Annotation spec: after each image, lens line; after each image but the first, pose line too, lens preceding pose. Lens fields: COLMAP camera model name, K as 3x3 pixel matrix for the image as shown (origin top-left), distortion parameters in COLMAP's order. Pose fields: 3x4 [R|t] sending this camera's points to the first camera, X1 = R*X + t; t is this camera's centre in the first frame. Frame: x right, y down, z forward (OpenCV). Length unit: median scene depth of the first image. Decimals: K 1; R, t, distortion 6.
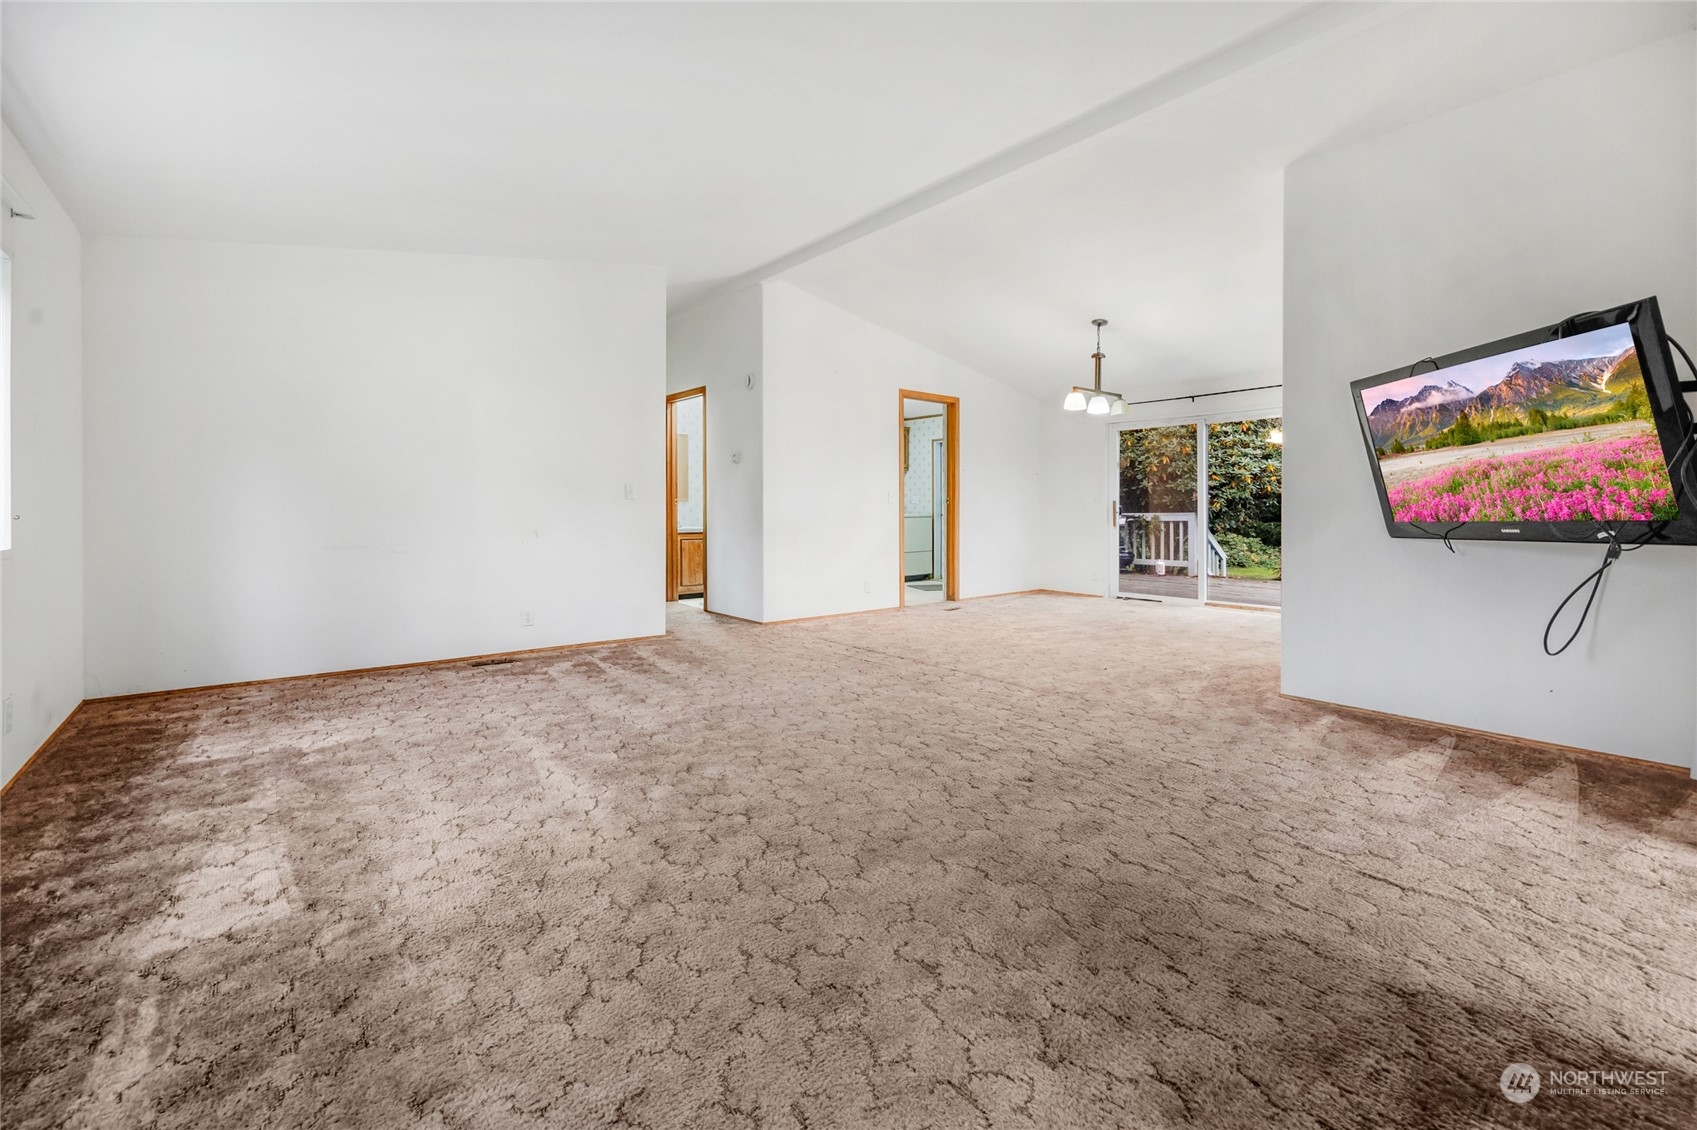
lens RADIAL K [[617.6, 0, 803.1], [0, 617.6, 516.7], [0, 0, 1]] dist [-0.001998, 0.000235]
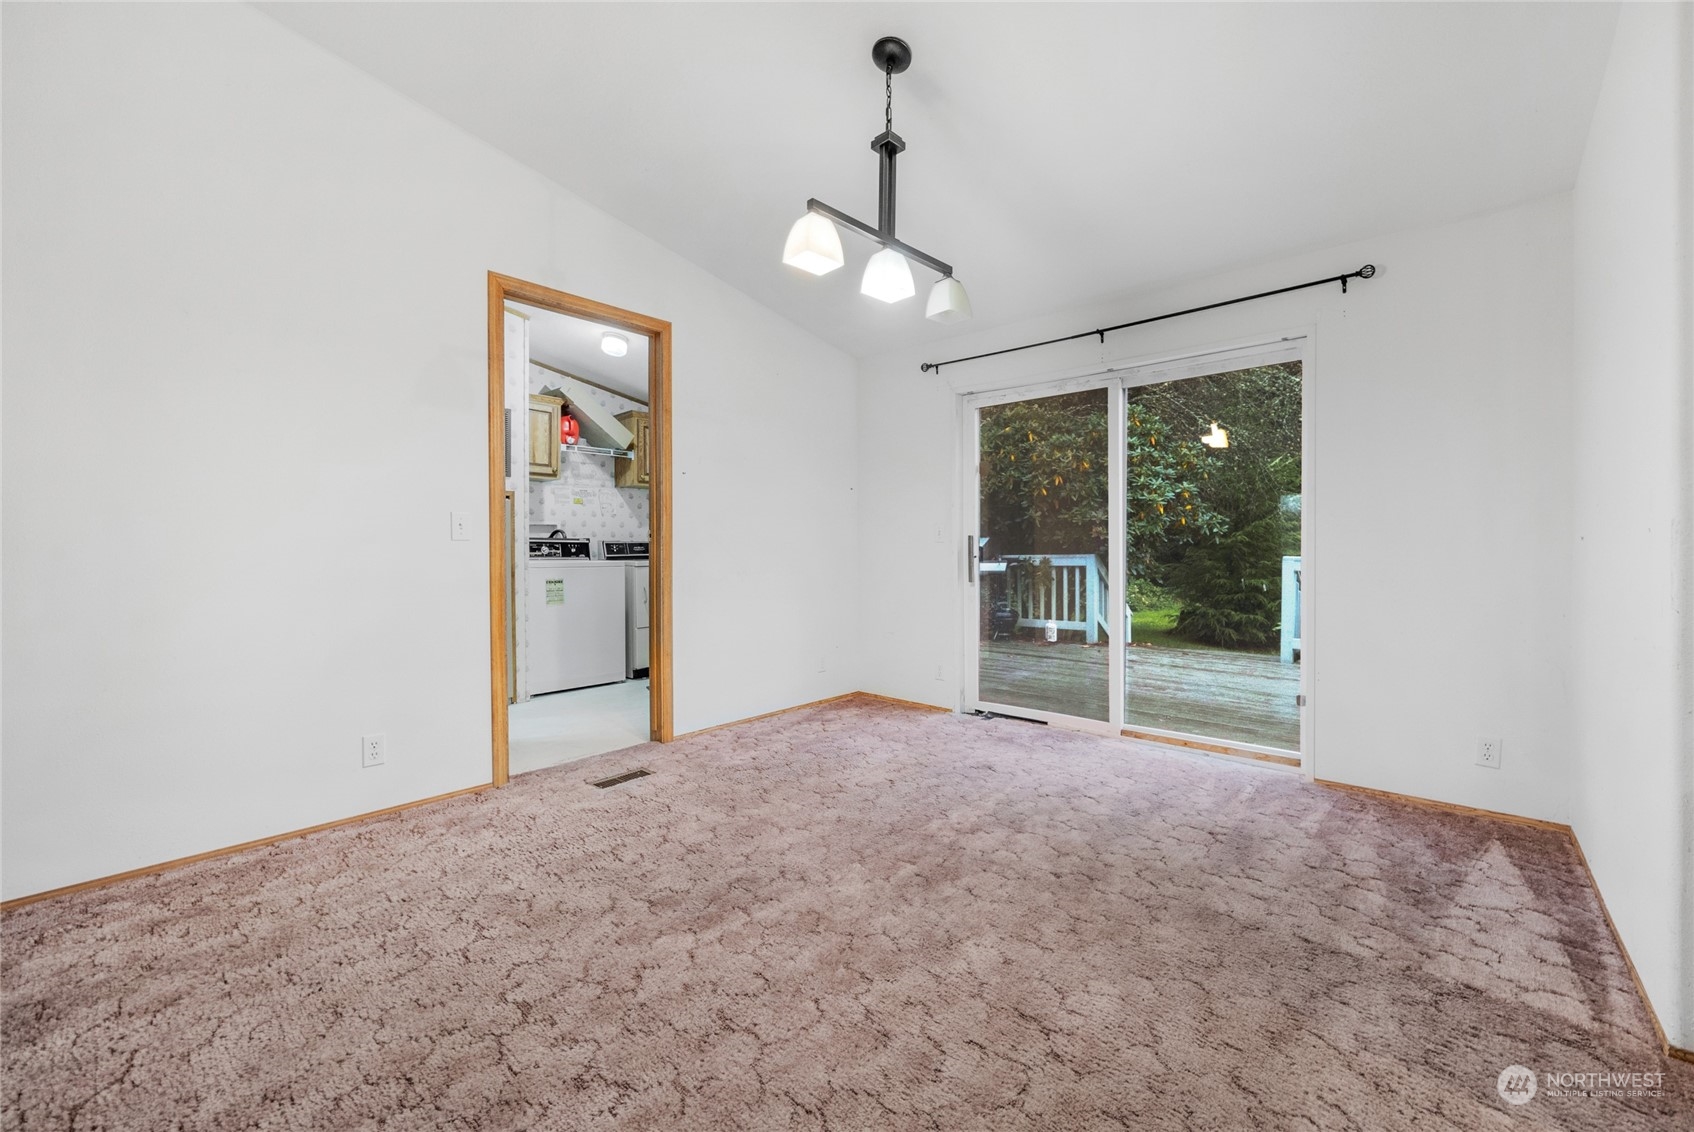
lens RADIAL K [[706.8, 0, 844.1], [0, 706.8, 573.3], [0, 0, 1]] dist [-0.014831, -0.000180]
pose [[0.972725, -0.011940, 0.231653, 0.249469], [0.006997, 0.999730, 0.022151, -0.006850], [-0.231855, -0.019926, 0.972546, 0.416509]]
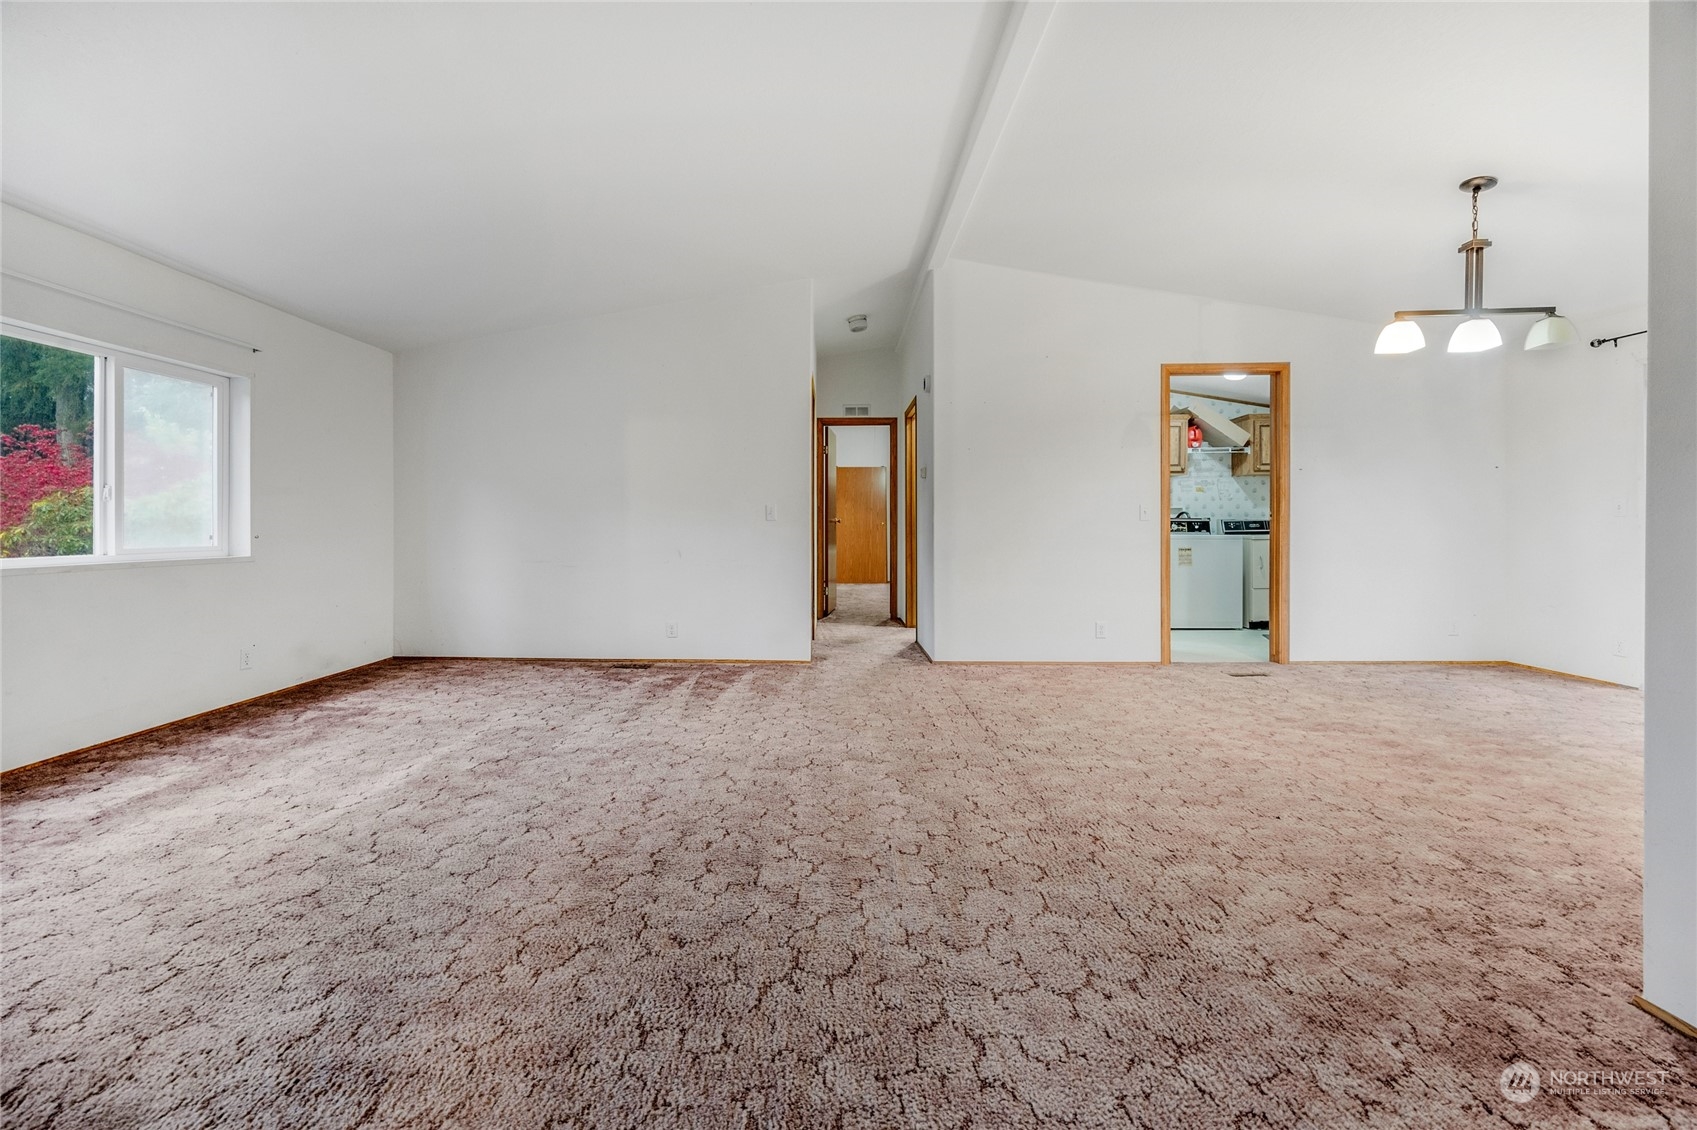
lens RADIAL K [[617.6, 0, 824.2], [0, 617.6, 529.5], [0, 0, 1]] dist [-0.001998, 0.000235]
pose [[0.799730, -0.006200, -0.600328, 0.244776], [-0.001023, 0.999931, -0.011689, -0.001523], [0.600359, 0.009962, 0.799668, 0.156242]]
